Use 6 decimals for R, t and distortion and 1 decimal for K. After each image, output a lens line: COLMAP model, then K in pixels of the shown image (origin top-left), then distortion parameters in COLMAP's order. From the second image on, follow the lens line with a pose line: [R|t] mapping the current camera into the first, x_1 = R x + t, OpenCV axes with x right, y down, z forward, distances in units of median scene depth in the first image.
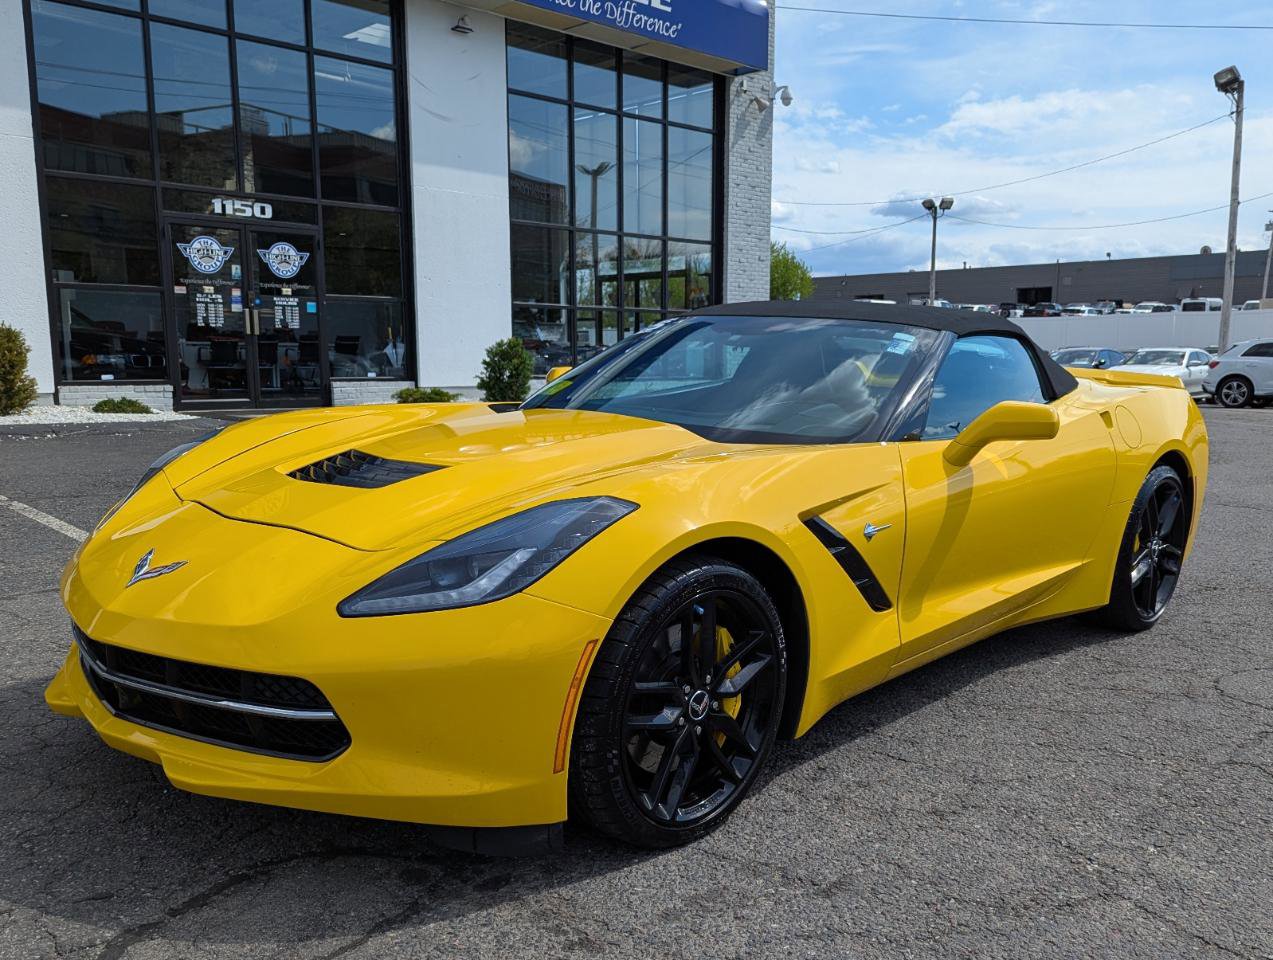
lens RADIAL K [[1089.2, 0, 633.5], [0, 1089.2, 480.3], [0, 0, 1]] dist [0.084253, -0.073538]
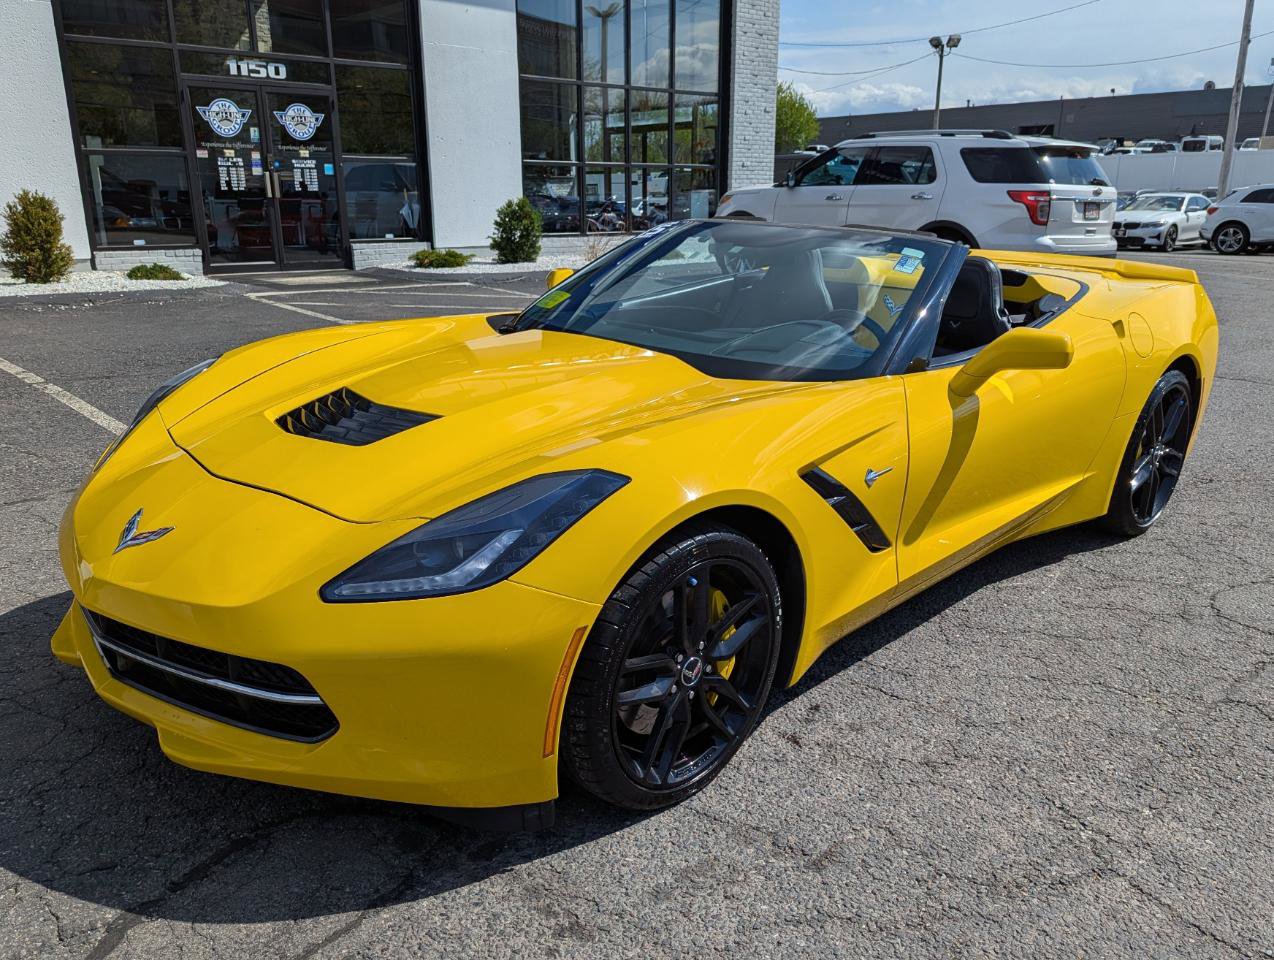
lens RADIAL K [[1009.1, 0, 605.6], [0, 1009.1, 481.4], [0, 0, 1]] dist [0.085877, -0.077538]
pose [[0.999361, 0.000181, -0.035745, 0.012054], [0.005304, 0.988164, 0.153306, -0.088820], [0.035349, -0.153398, 0.987532, 0.097388]]
